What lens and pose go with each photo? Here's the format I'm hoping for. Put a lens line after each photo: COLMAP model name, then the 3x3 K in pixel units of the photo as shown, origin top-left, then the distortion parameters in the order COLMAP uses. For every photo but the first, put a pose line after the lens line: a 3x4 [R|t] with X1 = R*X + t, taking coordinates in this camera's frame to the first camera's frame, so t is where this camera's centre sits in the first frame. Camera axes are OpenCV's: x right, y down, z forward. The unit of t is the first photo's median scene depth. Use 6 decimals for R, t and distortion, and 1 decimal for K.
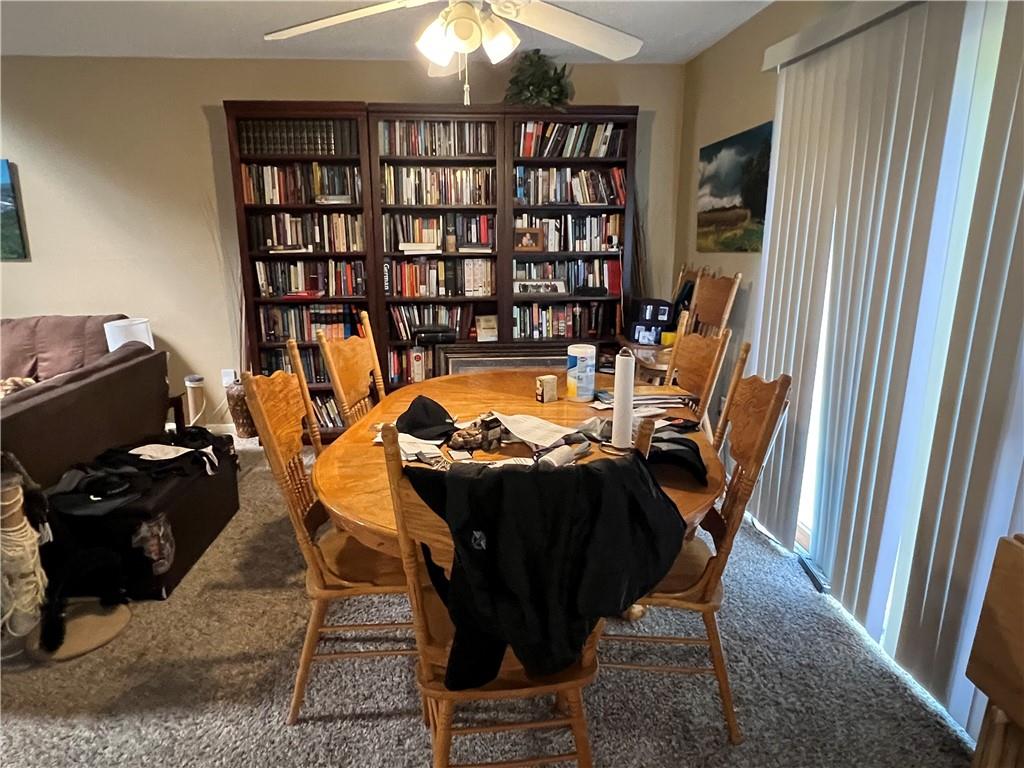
lens RADIAL K [[632.0, 0, 512.0], [0, 632.0, 384.0], [0, 0, 1]] dist [-0.001941, 0.000969]
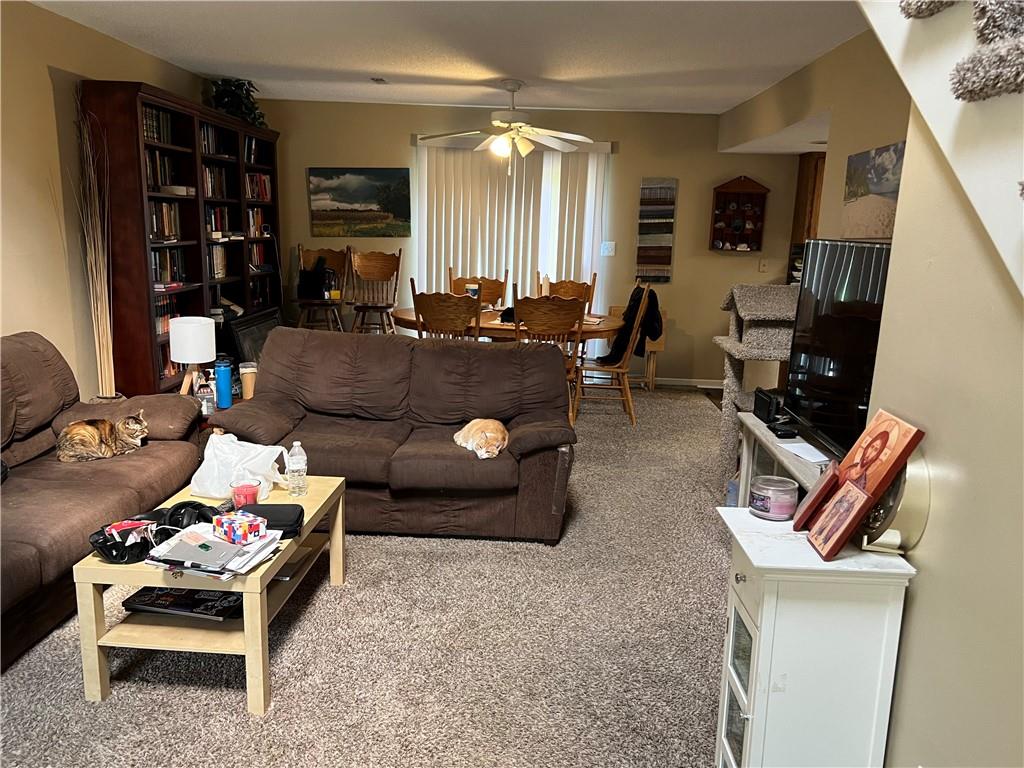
lens RADIAL K [[769.1, 0, 512.0], [0, 769.1, 384.0], [0, 0, 1]] dist [0.000169, -0.004060]
pose [[0.110969, -0.204379, 0.972582, -2.413558], [0.204146, 0.962444, 0.178956, -0.164498], [-0.972631, 0.178690, 0.148524, 0.537307]]
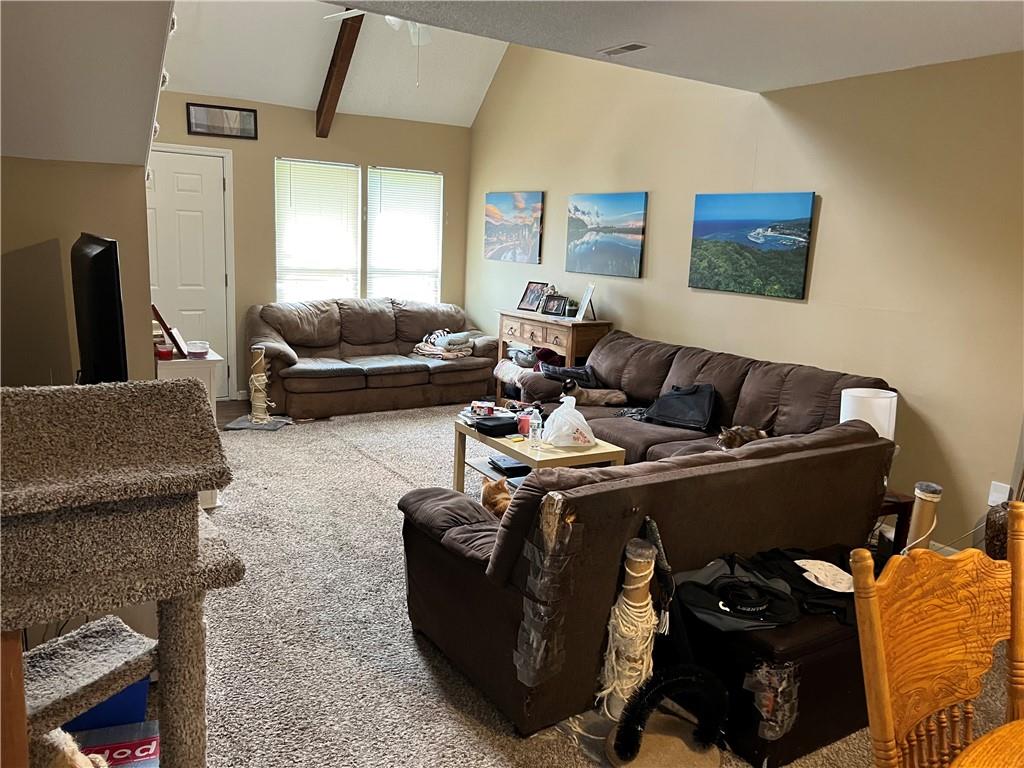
lens RADIAL K [[769.1, 0, 512.0], [0, 769.1, 384.0], [0, 0, 1]] dist [0.000169, -0.004060]
pose [[0.462786, 0.186697, -0.866587, 0.006971], [-0.260904, 0.962958, 0.068128, -0.083529], [0.847206, 0.194567, 0.494353, 0.226832]]
